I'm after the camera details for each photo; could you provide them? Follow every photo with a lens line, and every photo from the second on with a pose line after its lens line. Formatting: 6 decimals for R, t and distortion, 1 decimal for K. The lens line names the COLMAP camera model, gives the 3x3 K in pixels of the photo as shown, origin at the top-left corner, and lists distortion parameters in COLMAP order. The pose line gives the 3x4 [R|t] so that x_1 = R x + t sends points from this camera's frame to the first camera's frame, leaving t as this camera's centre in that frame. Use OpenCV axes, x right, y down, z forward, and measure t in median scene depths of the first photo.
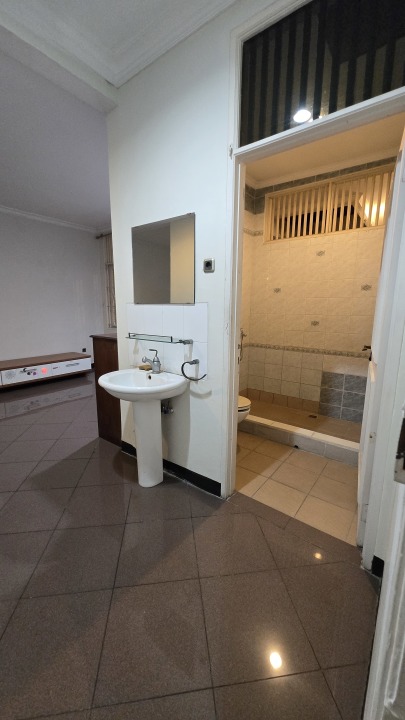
lens RADIAL K [[284.9, 0, 202.5], [0, 284.9, 360.0], [0, 0, 1]] dist [0.001932, -0.000339]
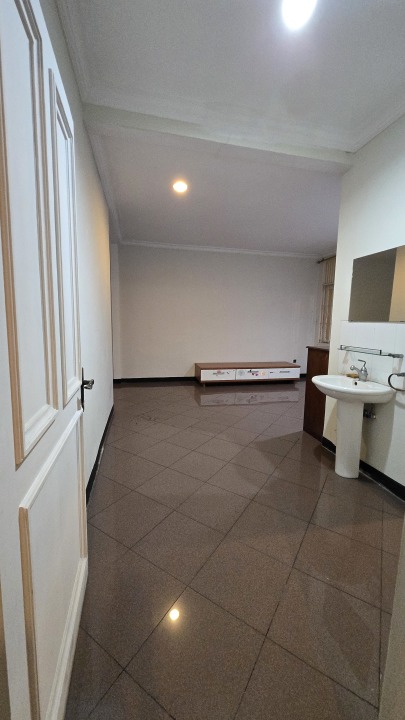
lens RADIAL K [[284.9, 0, 202.5], [0, 284.9, 360.0], [0, 0, 1]] dist [0.001932, -0.000339]
pose [[0.767598, 0.088939, -0.634730, 0.062060], [-0.125197, 0.992054, -0.012396, 0.053955], [0.628585, 0.088982, 0.772634, -0.289863]]
